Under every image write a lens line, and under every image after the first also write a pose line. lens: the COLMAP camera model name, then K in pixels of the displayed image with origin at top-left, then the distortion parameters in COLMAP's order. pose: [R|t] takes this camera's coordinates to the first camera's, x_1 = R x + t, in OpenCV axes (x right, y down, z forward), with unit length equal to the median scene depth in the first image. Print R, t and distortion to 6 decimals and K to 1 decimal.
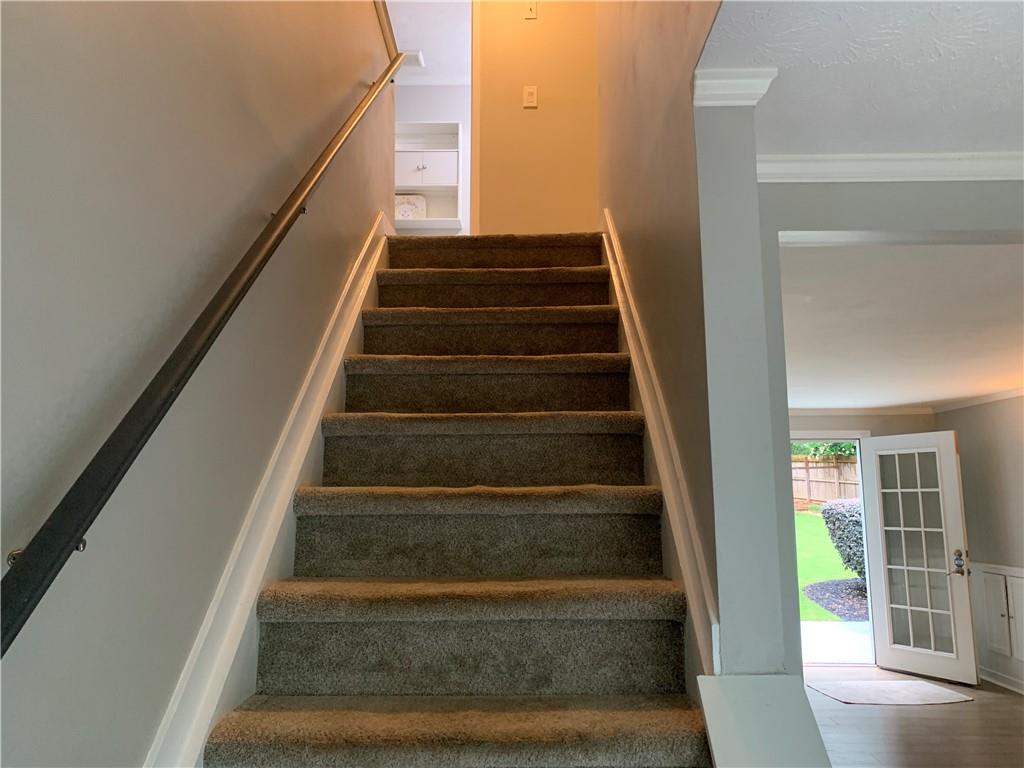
lens RADIAL K [[782.7, 0, 517.9], [0, 782.7, 377.6], [0, 0, 1]] dist [0.026966, -0.024534]
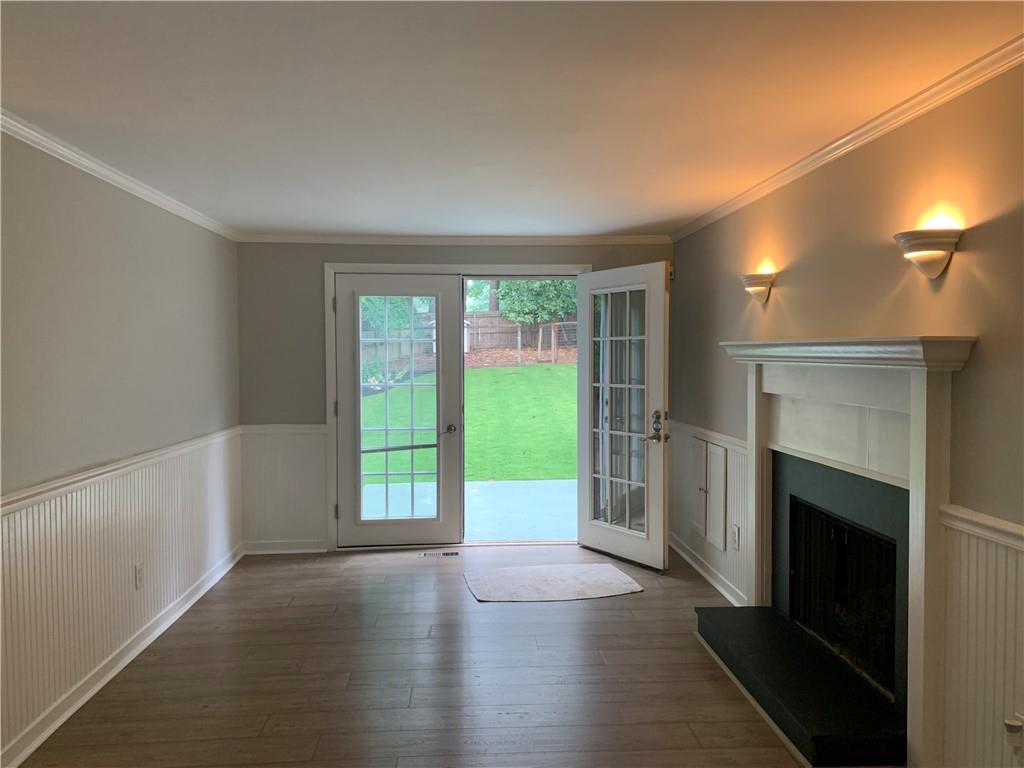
lens RADIAL K [[782.7, 0, 509.2], [0, 782.7, 382.7], [0, 0, 1]] dist [0.026966, -0.024534]
pose [[0.997247, -0.003797, 0.074050, 0.337534], [-0.010416, 0.981610, 0.190615, 0.038560], [-0.073412, -0.190861, 0.978868, 0.226802]]
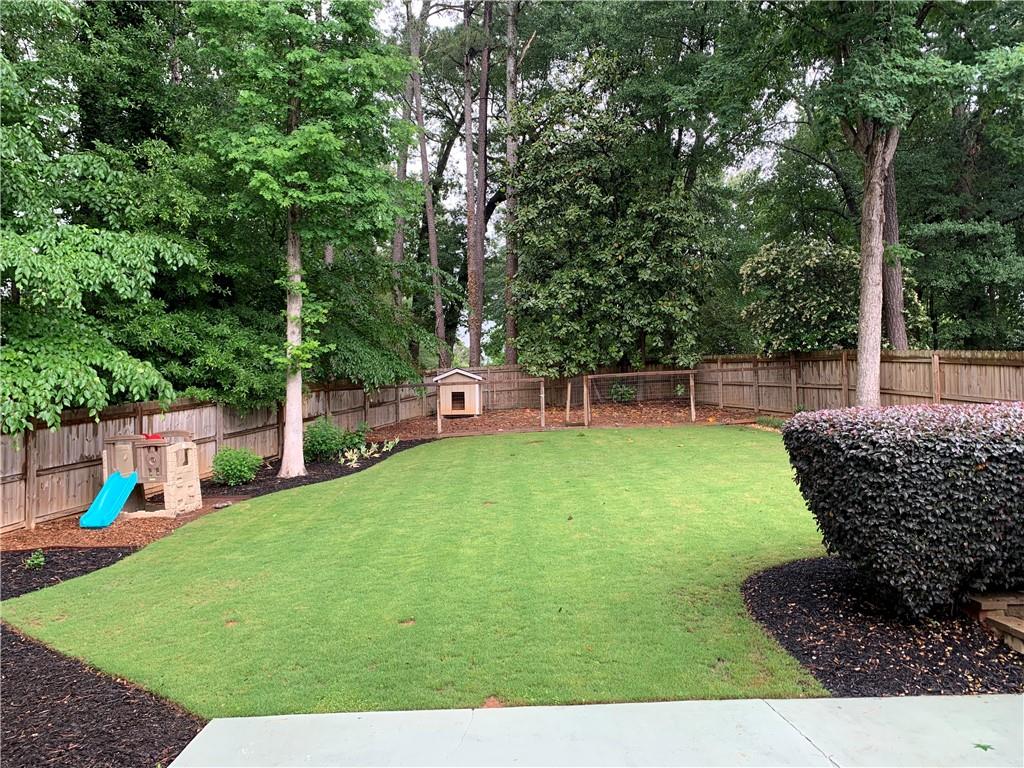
lens RADIAL K [[782.7, 0, 507.4], [0, 782.7, 380.7], [0, 0, 1]] dist [0.026966, -0.024534]
pose [[0.998899, -0.015320, 0.044342, 0.409165], [0.010267, 0.993654, 0.112010, 0.168757], [-0.045776, -0.111431, 0.992717, 1.112491]]
